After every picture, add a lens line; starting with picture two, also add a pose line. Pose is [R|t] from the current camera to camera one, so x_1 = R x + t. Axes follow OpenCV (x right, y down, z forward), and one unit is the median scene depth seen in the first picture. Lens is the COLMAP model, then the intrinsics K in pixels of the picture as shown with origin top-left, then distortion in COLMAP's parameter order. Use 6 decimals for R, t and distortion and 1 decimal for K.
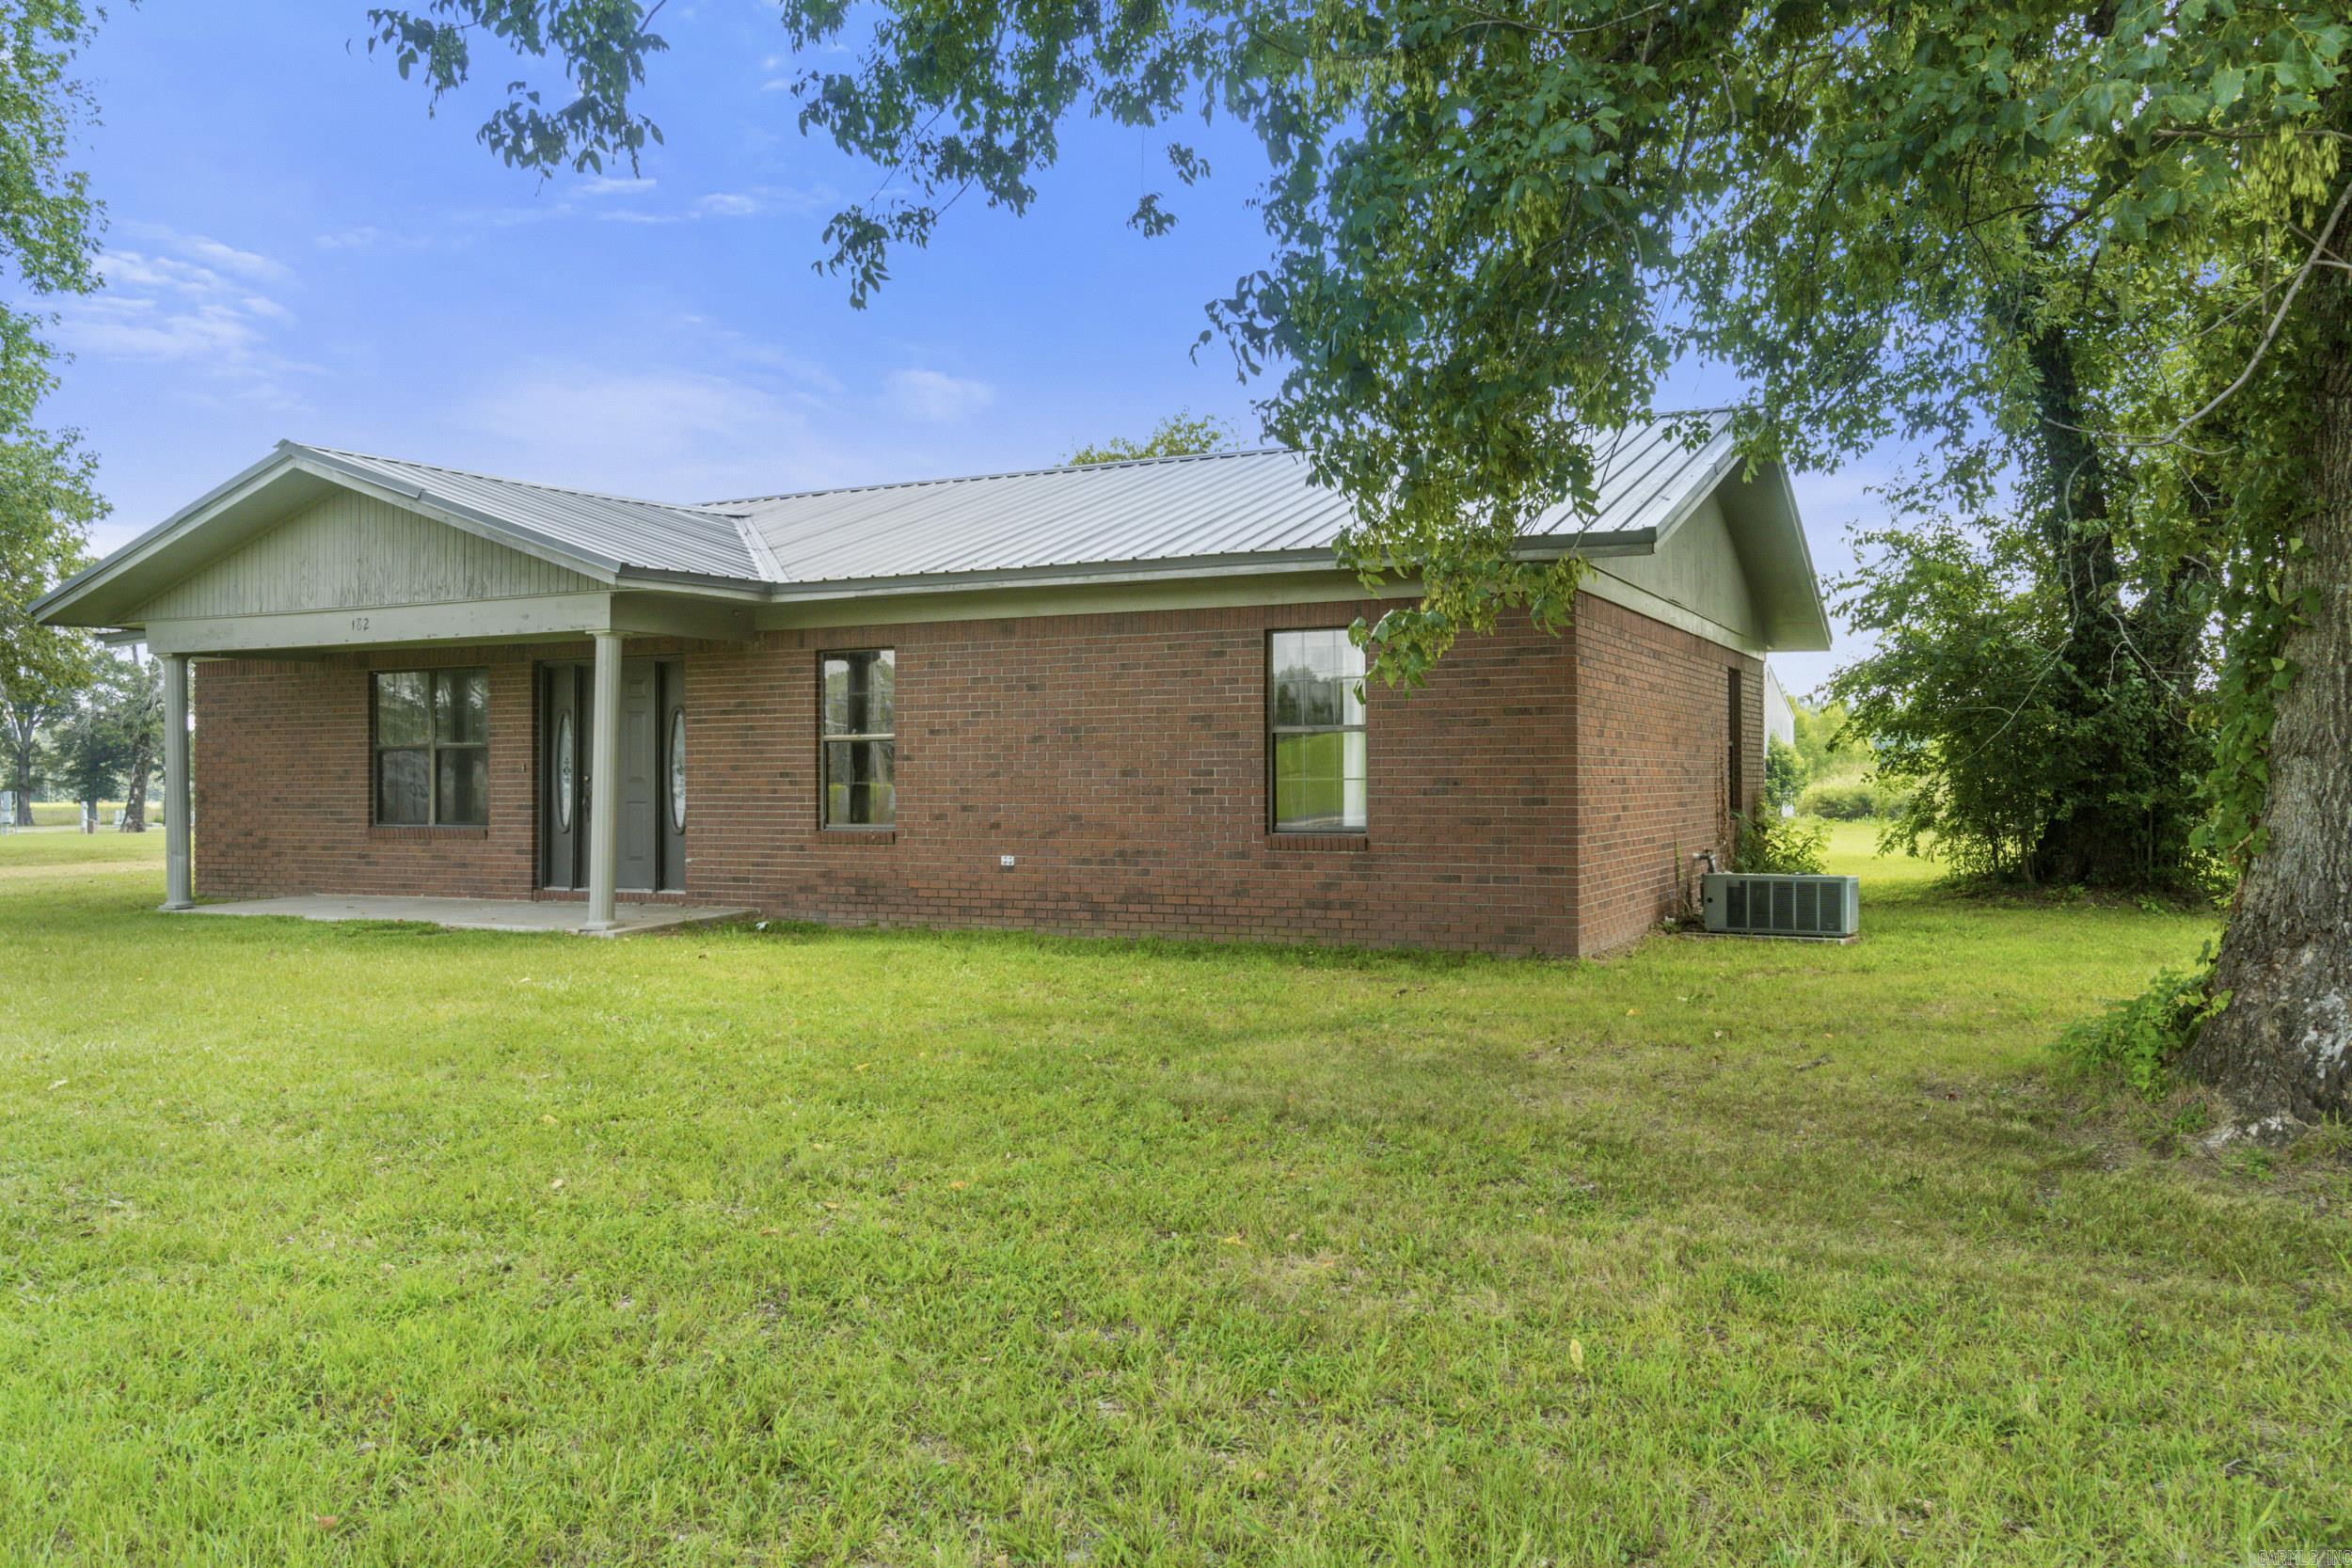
lens RADIAL K [[1753.8, 0, 1176.0], [0, 1753.8, 784.0], [0, 0, 1]] dist [0.000398, 0.000704]
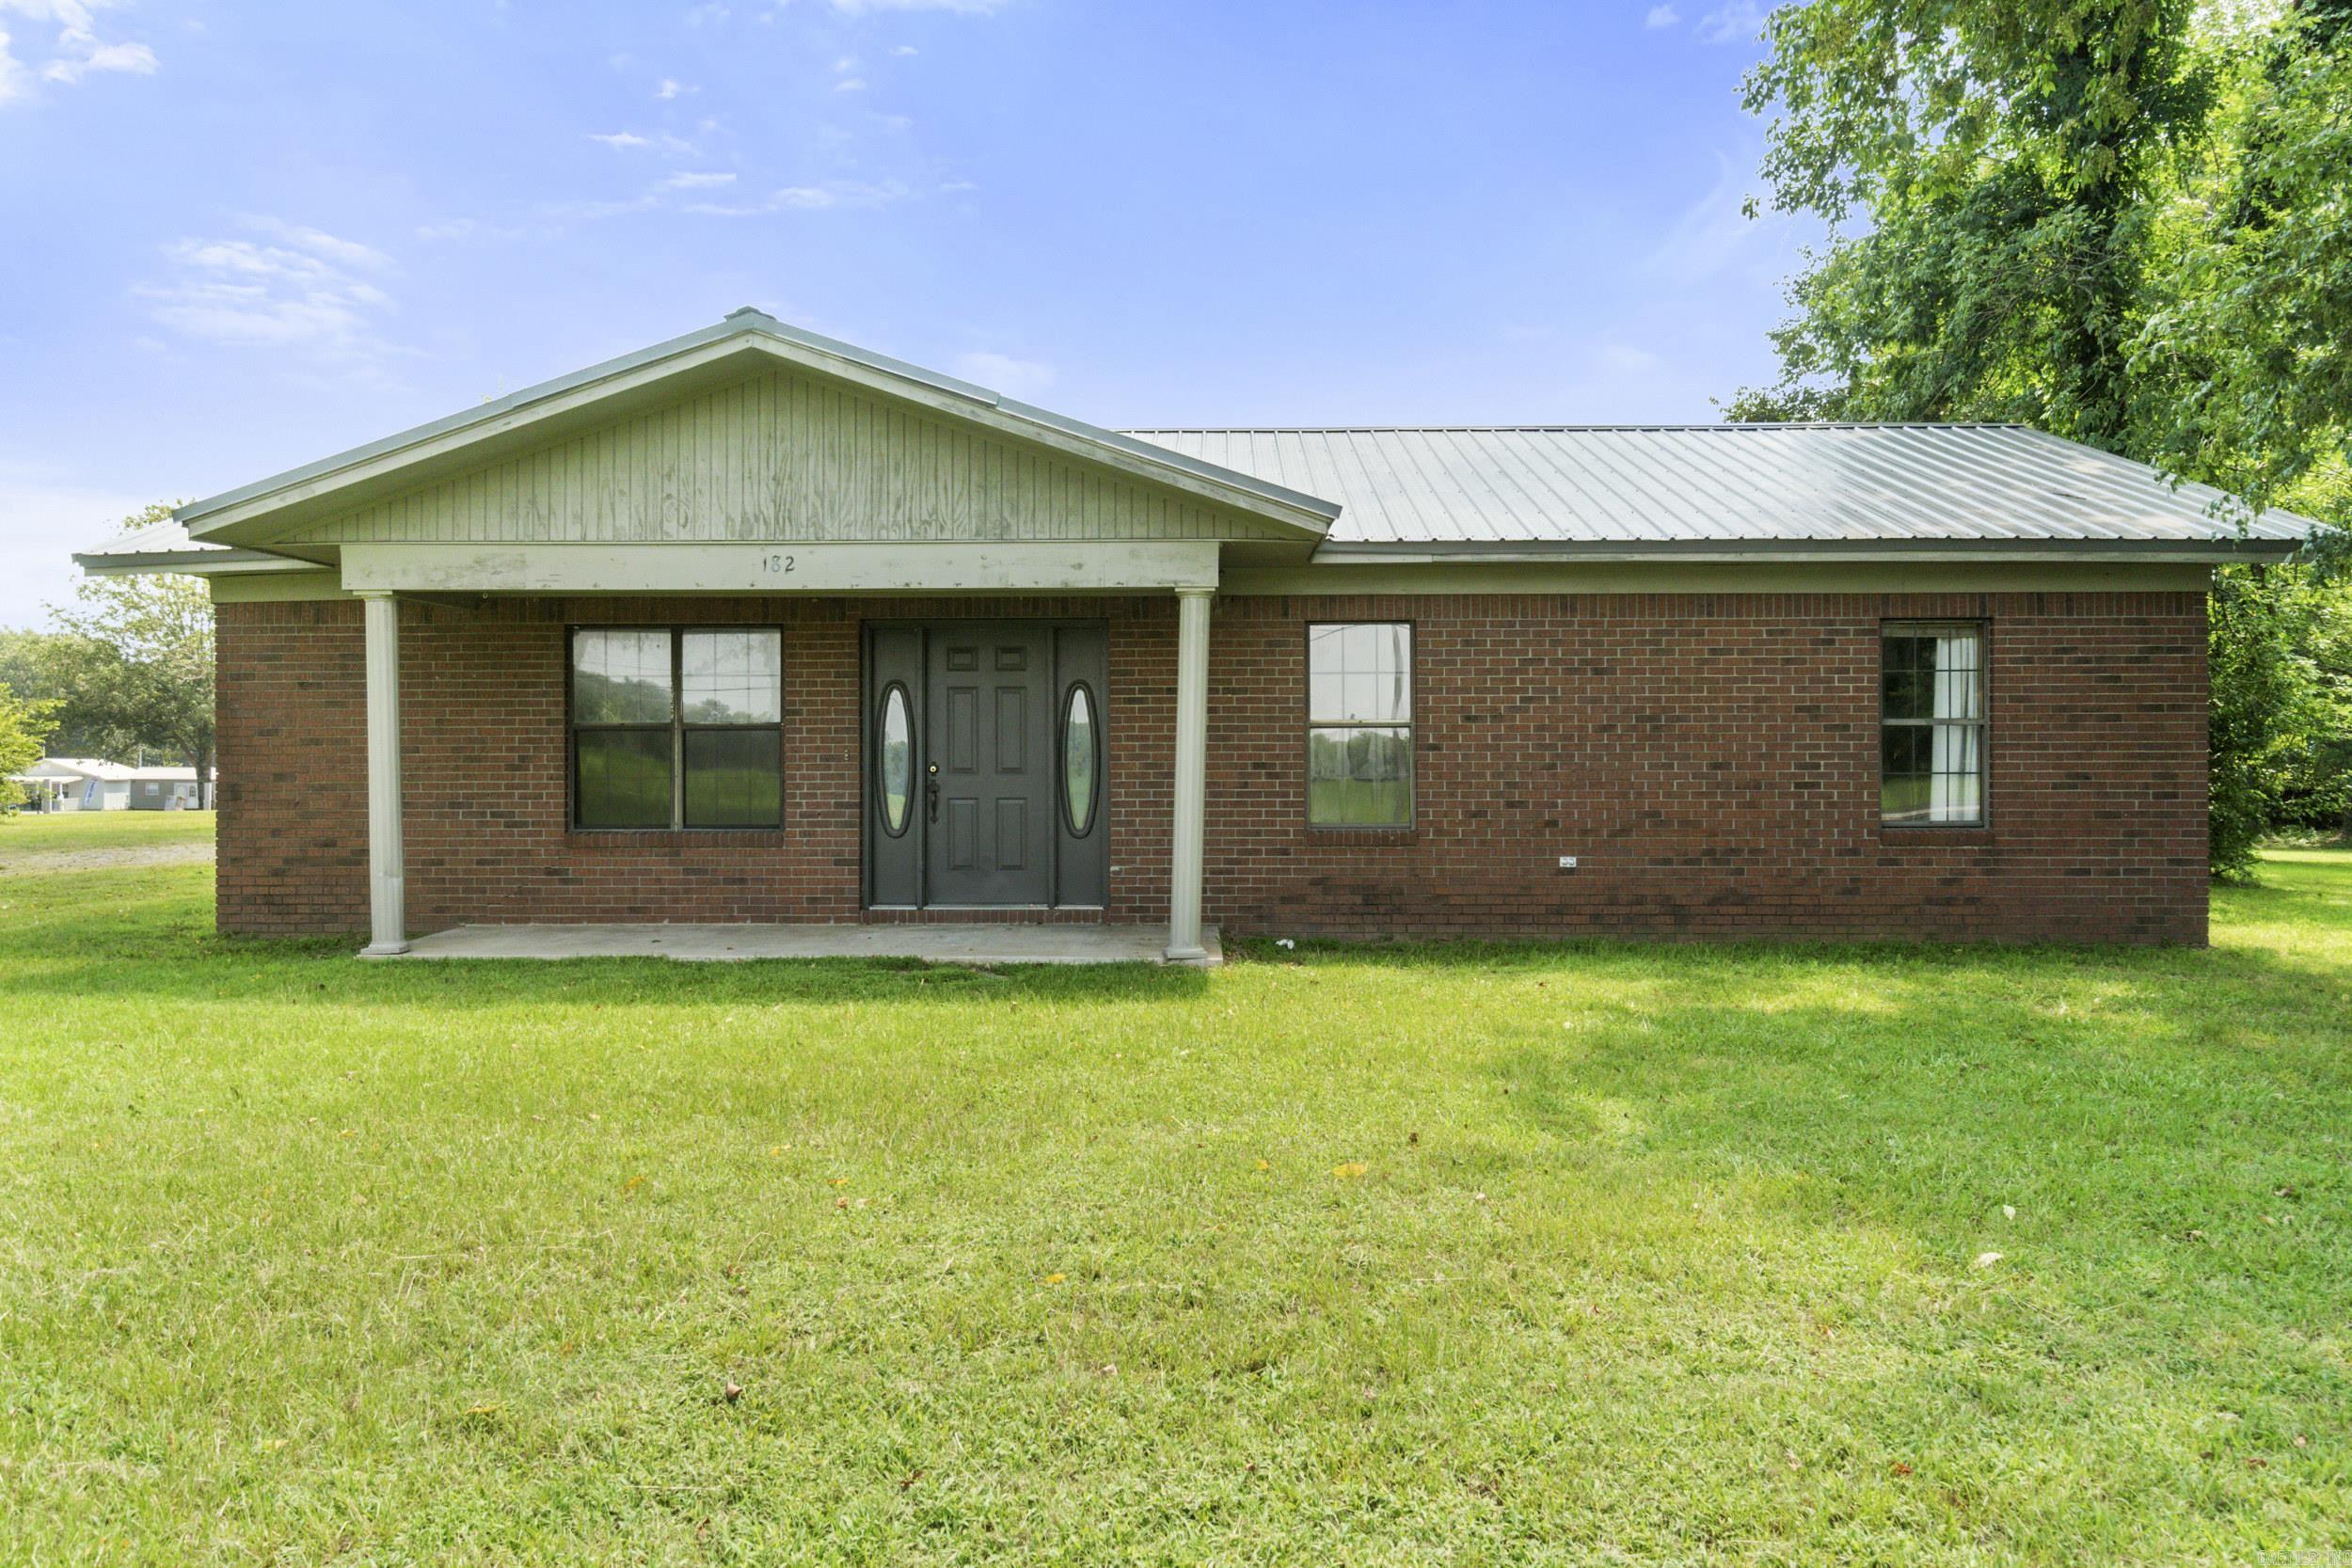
lens RADIAL K [[1753.8, 0, 1176.0], [0, 1753.8, 784.0], [0, 0, 1]] dist [0.000398, 0.000704]
pose [[0.910716, -0.001454, 0.413030, -0.622466], [-0.001838, 0.999970, 0.007573, -0.002893], [-0.413029, -0.007656, 0.910686, 0.247353]]
